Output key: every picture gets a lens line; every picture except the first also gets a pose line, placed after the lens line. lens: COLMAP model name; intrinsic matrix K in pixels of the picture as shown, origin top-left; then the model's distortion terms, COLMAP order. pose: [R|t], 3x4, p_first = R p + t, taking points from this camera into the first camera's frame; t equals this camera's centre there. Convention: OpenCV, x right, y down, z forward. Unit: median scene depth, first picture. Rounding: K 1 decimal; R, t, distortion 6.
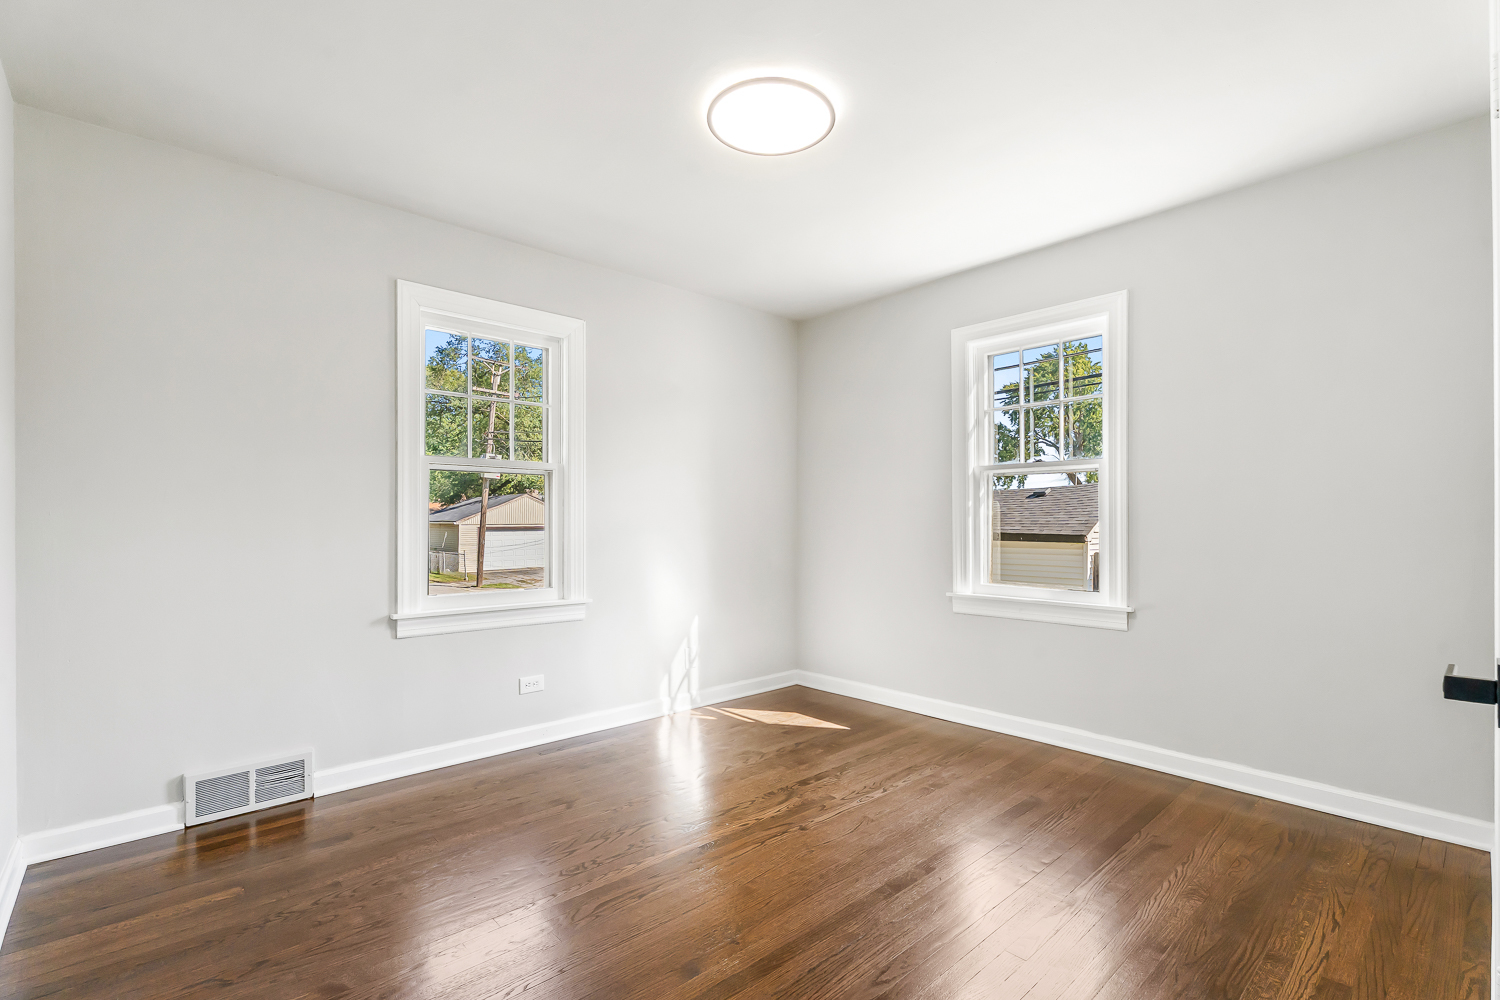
lens RADIAL K [[678.5, 0, 753.4], [0, 678.5, 517.3], [0, 0, 1]] dist [0.003748, 0.000571]
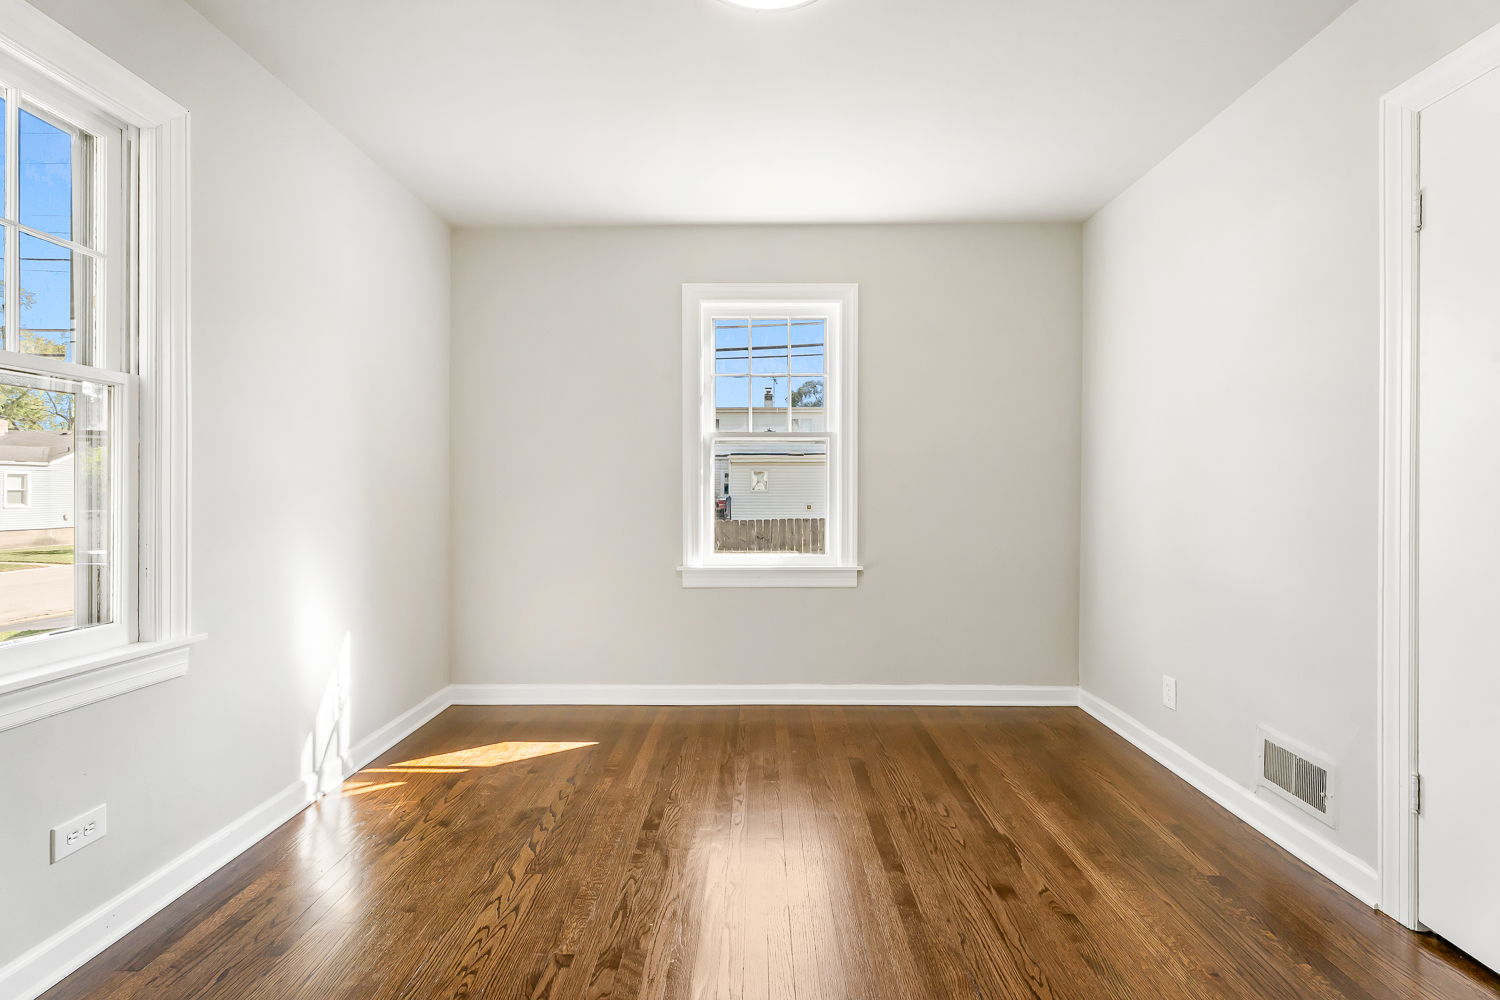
lens RADIAL K [[668.8, 0, 751.6], [0, 668.8, 491.7], [0, 0, 1]] dist [0.004199, -0.000207]
pose [[0.687640, -0.001011, 0.726051, -0.323211], [-0.003411, 0.999983, 0.004623, 0.003660], [-0.726044, -0.005656, 0.687625, 0.316394]]
